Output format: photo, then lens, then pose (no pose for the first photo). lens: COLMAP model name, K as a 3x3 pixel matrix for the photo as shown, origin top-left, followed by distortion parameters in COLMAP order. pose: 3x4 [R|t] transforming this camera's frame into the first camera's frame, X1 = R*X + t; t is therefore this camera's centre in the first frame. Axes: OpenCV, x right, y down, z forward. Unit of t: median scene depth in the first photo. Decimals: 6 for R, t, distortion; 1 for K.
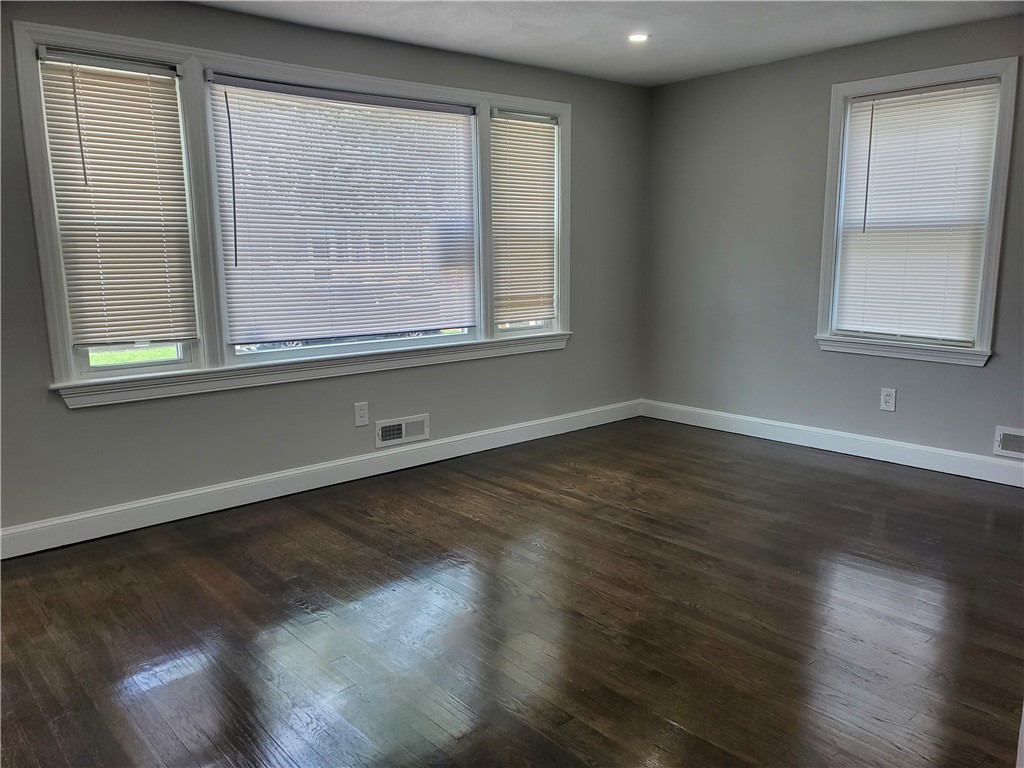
lens RADIAL K [[804.5, 0, 511.5], [0, 804.5, 389.5], [0, 0, 1]] dist [0.046231, -0.052816]
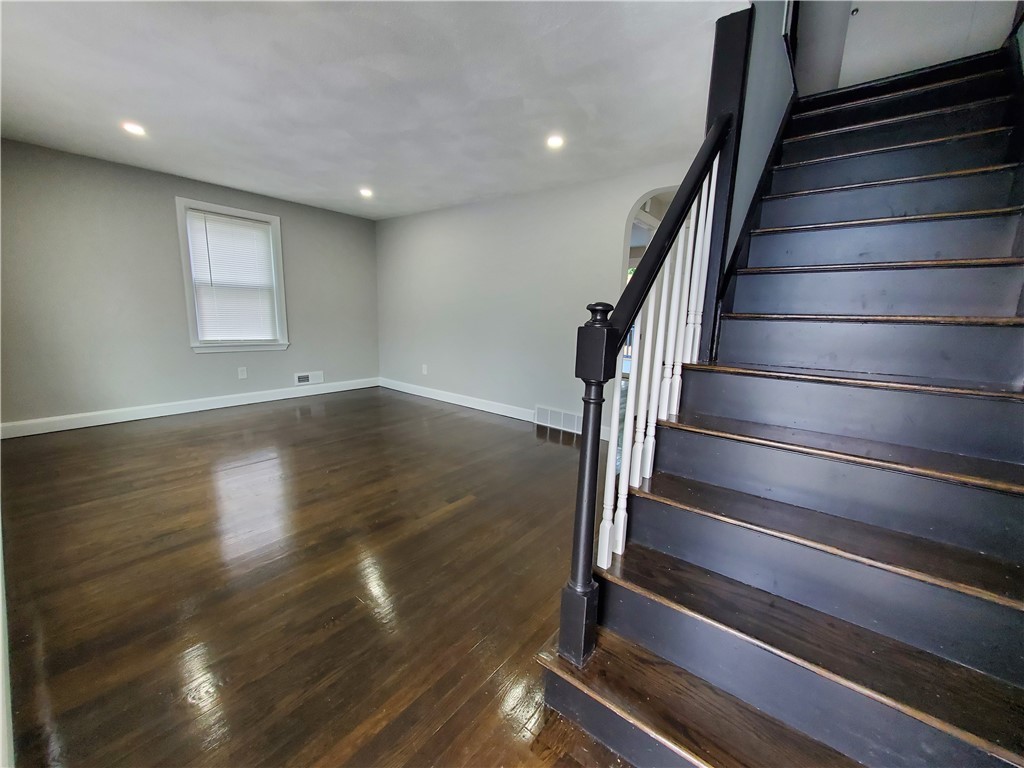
lens RADIAL K [[403.4, 0, 515.6], [0, 403.4, 384.3], [0, 0, 1]] dist [0.001649, -0.000887]
pose [[-0.212801, -0.167715, 0.962594, -0.636191], [0.133858, 0.970866, 0.198748, -0.067713], [-0.967883, 0.171145, -0.184151, 0.539580]]
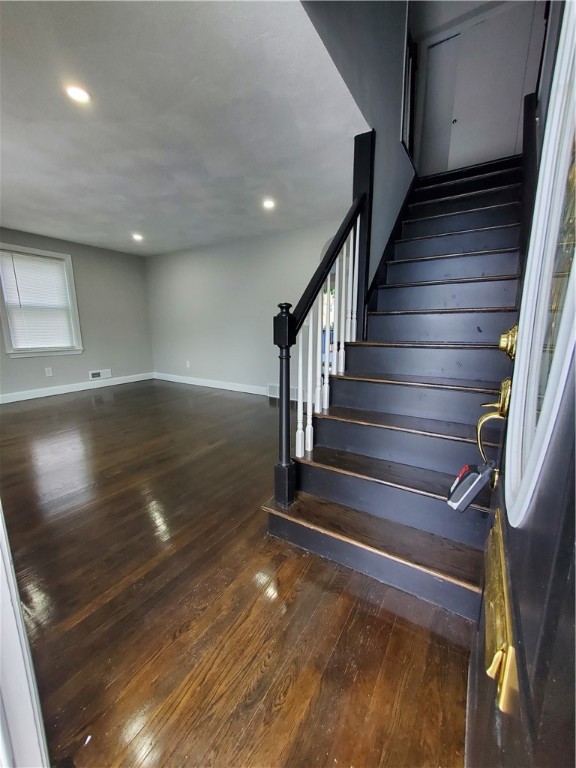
lens RADIAL K [[302.5, 0, 287.9], [0, 302.5, 382.1], [0, 0, 1]] dist [0.001649, -0.000887]
pose [[-0.313059, -0.166179, 0.935082, -0.721555], [0.161553, 0.960906, 0.224856, -0.052747], [-0.935892, 0.221458, -0.273974, 0.543941]]
